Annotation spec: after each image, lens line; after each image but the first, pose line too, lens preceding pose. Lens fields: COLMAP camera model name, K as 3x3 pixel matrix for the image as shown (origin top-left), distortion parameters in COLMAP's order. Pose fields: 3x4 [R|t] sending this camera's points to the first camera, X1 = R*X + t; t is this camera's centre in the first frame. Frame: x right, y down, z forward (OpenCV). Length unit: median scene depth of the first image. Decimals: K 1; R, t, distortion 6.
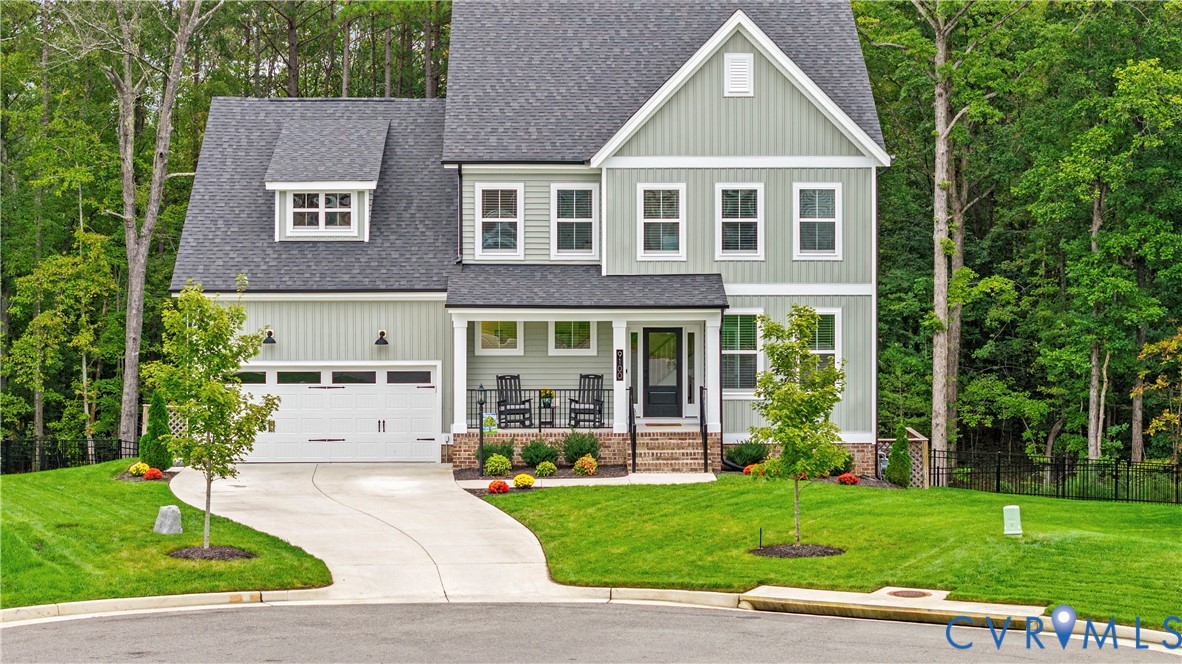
lens RADIAL K [[2431.4, 0, 591.0], [0, 2431.4, 332.0], [0, 0, 1]] dist [-0.681023, 12.022548]
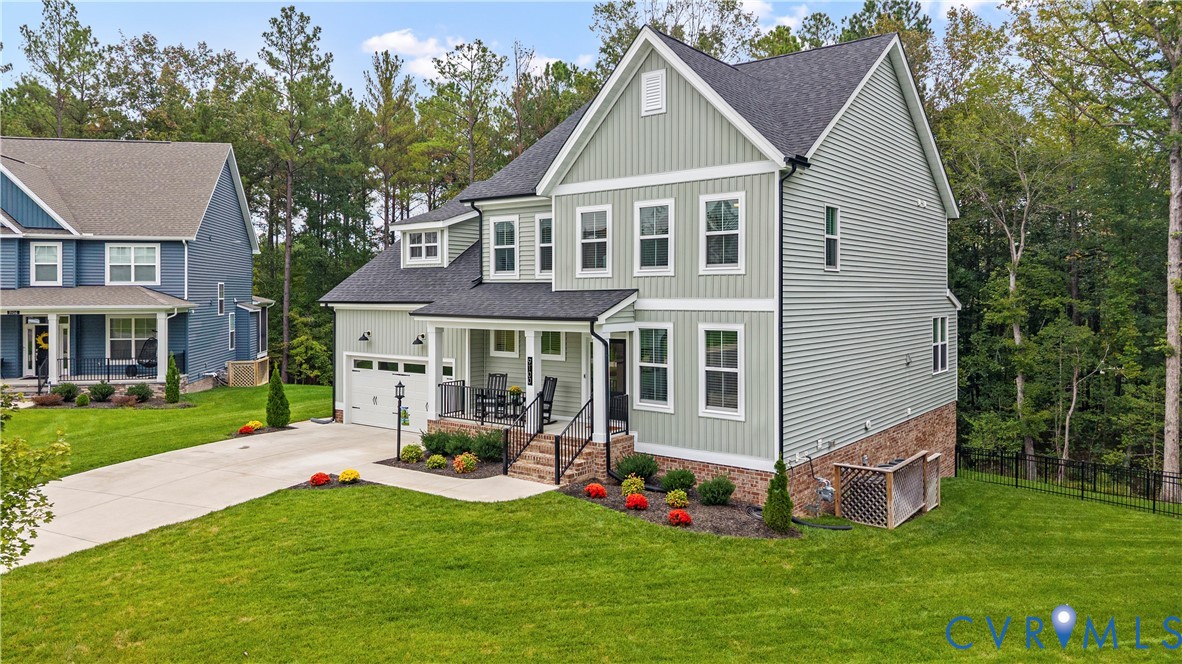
lens RADIAL K [[813.8, 0, 591.0], [0, 813.8, 332.0], [0, 0, 1]] dist [0.004257, 0.000486]
pose [[0.774735, 0.027837, -0.631673, 0.259204], [-0.032508, 0.999463, 0.004175, -0.006436], [0.631450, 0.017300, 0.775224, 0.716972]]
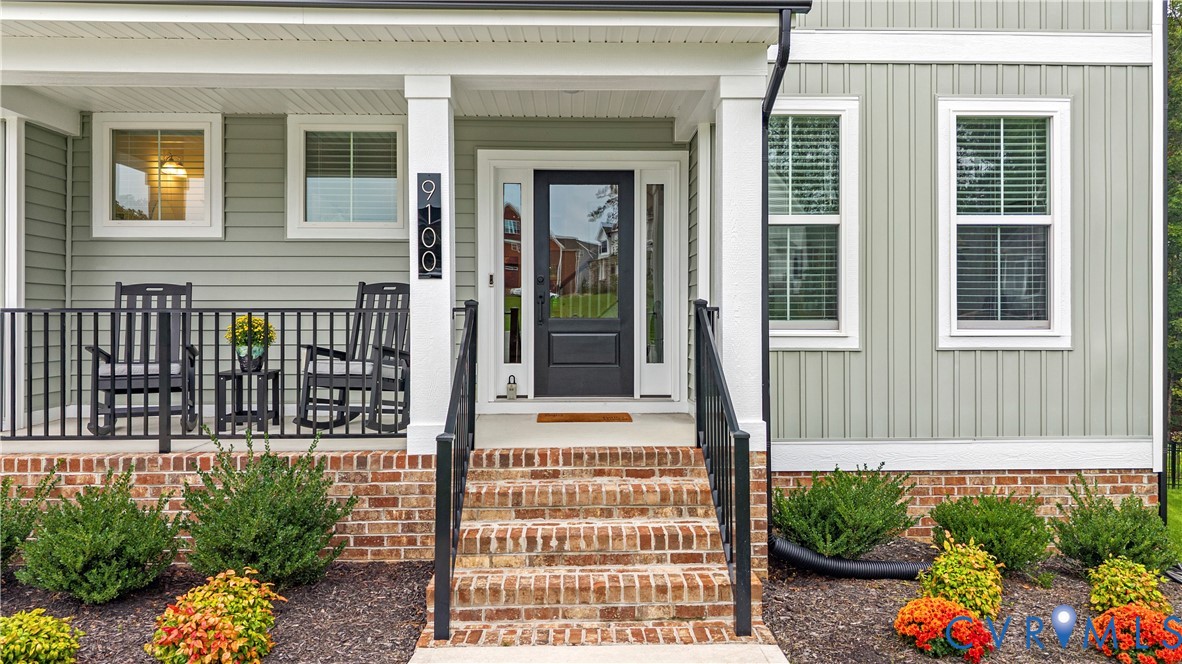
lens RADIAL K [[787.9, 0, 604.5], [0, 787.9, 338.5], [0, 0, 1]] dist [0.002451, -0.002061]
pose [[0.999858, -0.001272, 0.016776, 0.031106], [0.001722, 0.999638, -0.026857, 0.029458], [-0.016735, 0.026882, 0.999499, 0.884416]]
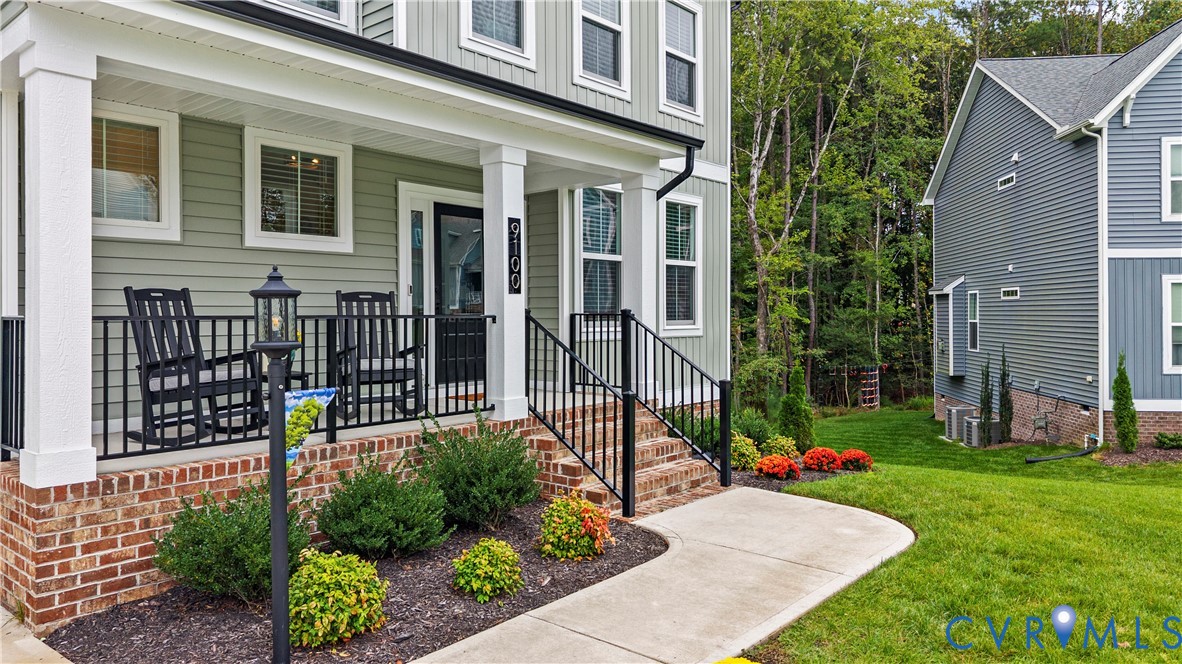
lens RADIAL K [[782.9, 0, 591.0], [0, 782.9, 317.3], [0, 0, 1]] dist [0.047114, -0.000210]
pose [[0.677052, -0.003352, 0.735928, -0.074044], [0.050244, 0.997867, -0.041680, 0.029934], [-0.734218, 0.065196, 0.675776, 0.882272]]
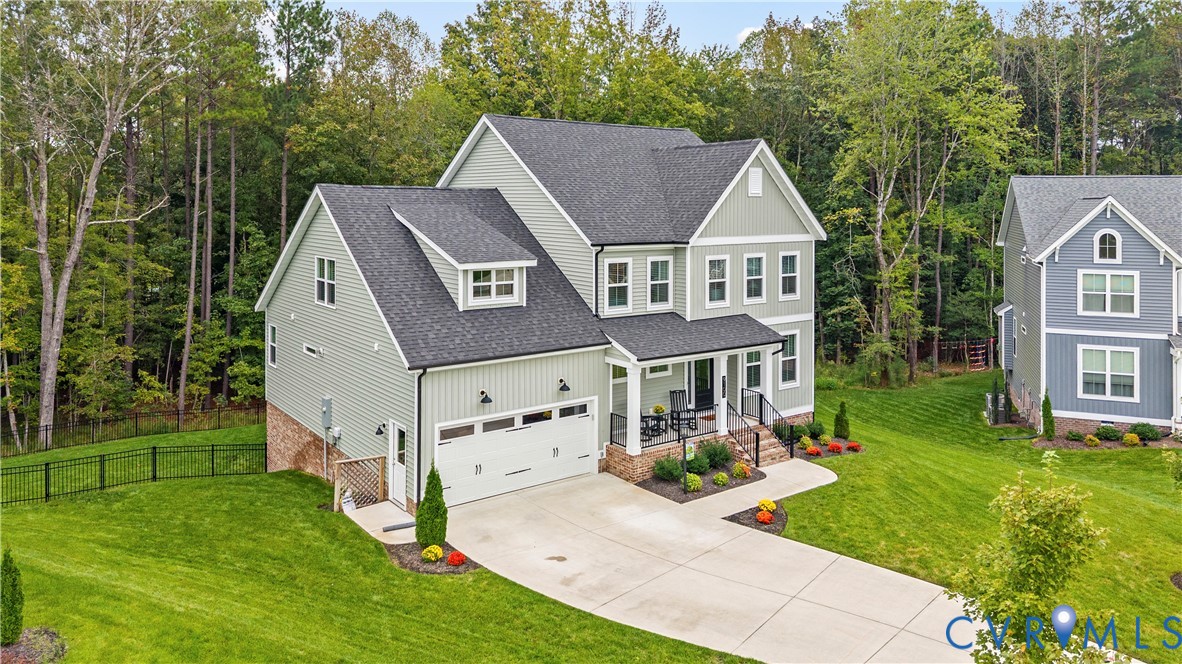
lens RADIAL K [[834.2, 0, 586.0], [0, 834.2, 202.7], [0, 0, 1]] dist [0.041399, -0.001297]
pose [[0.824767, -0.001103, 0.565471, -0.324041], [0.026172, 0.999001, -0.036224, -0.076904], [-0.564866, 0.044676, 0.823972, 0.623767]]
